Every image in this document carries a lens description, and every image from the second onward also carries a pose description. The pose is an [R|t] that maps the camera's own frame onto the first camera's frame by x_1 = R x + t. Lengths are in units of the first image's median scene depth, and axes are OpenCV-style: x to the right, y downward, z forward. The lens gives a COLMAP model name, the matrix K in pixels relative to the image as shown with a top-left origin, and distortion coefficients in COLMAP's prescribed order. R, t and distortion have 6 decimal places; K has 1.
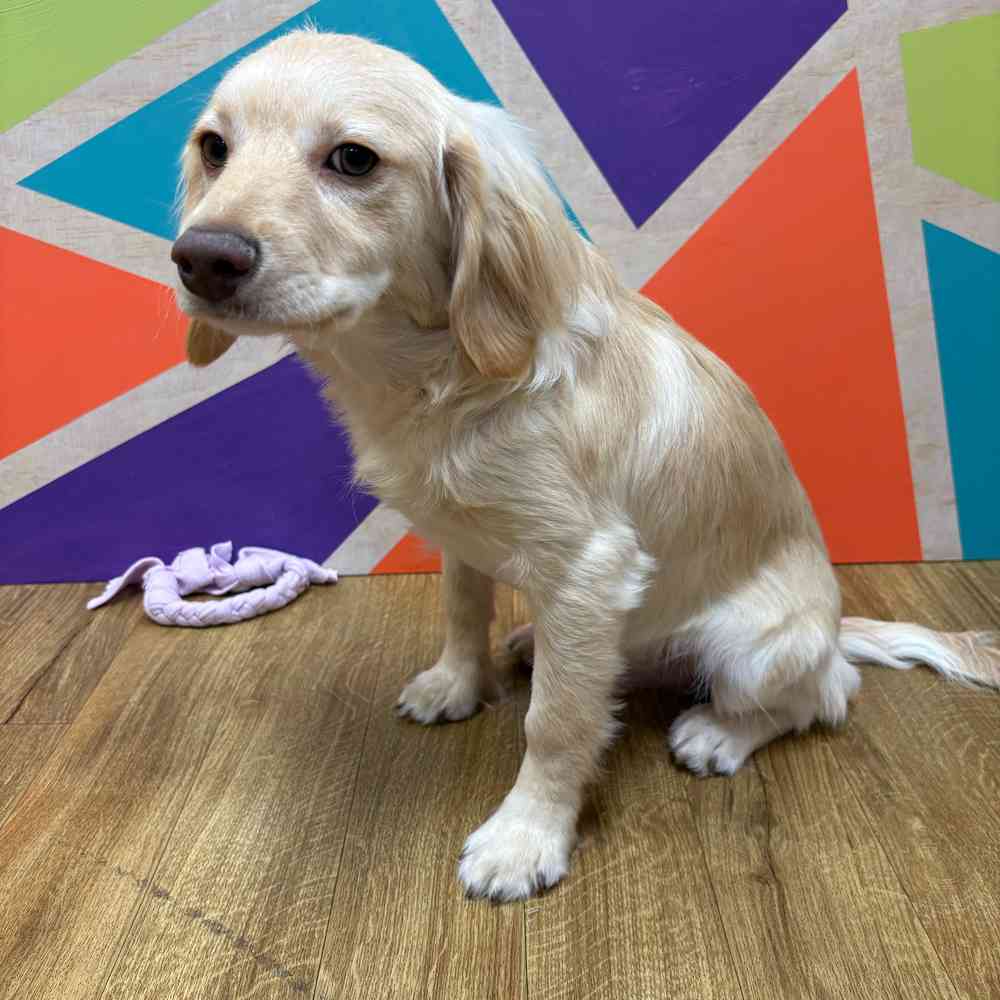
lens RADIAL K [[1100.5, 0, 502.3], [0, 1100.5, 519.6], [0, 0, 1]] dist [-0.022622, 0.059559]
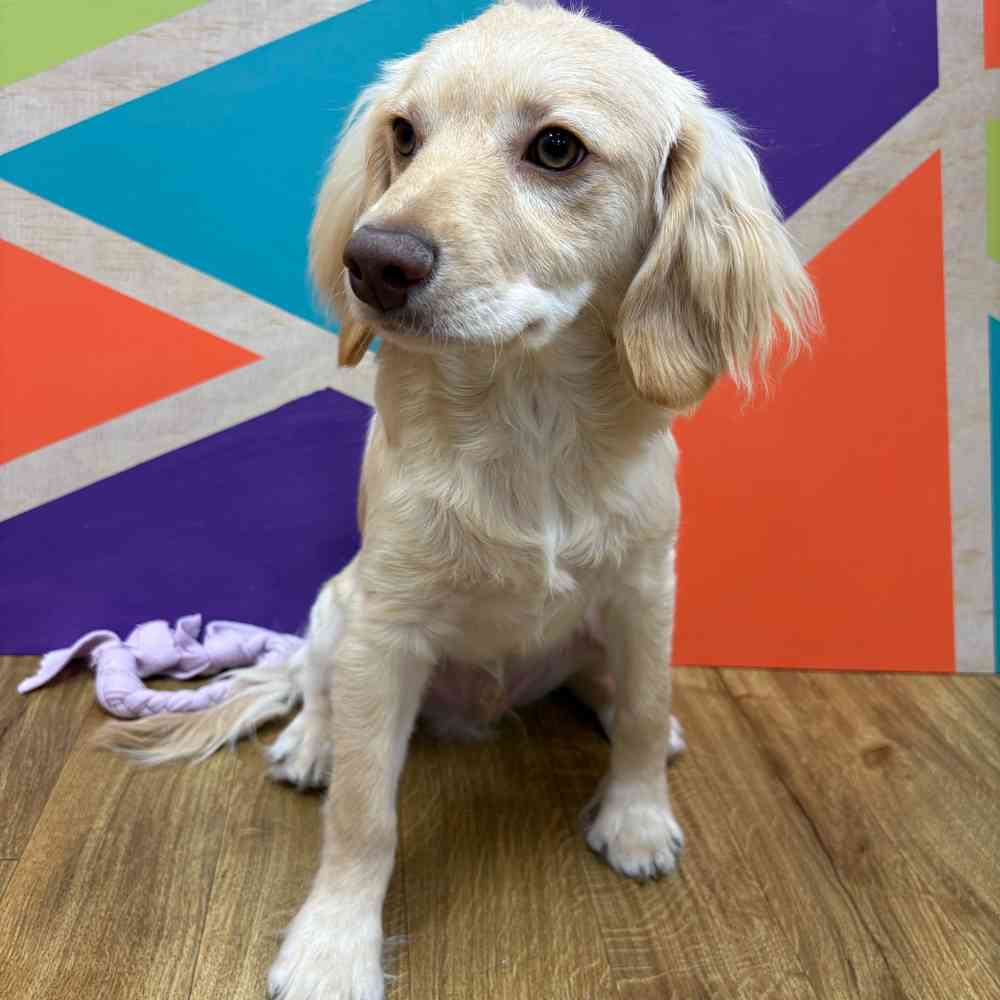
lens RADIAL K [[1095.8, 0, 530.5], [0, 1095.8, 513.6], [0, 0, 1]] dist [-0.016152, 0.052141]
pose [[0.984010, 0.064039, 0.166201, -0.201213], [-0.058133, 0.997500, -0.040167, -0.053094], [-0.168358, 0.029863, 0.985273, 0.188942]]
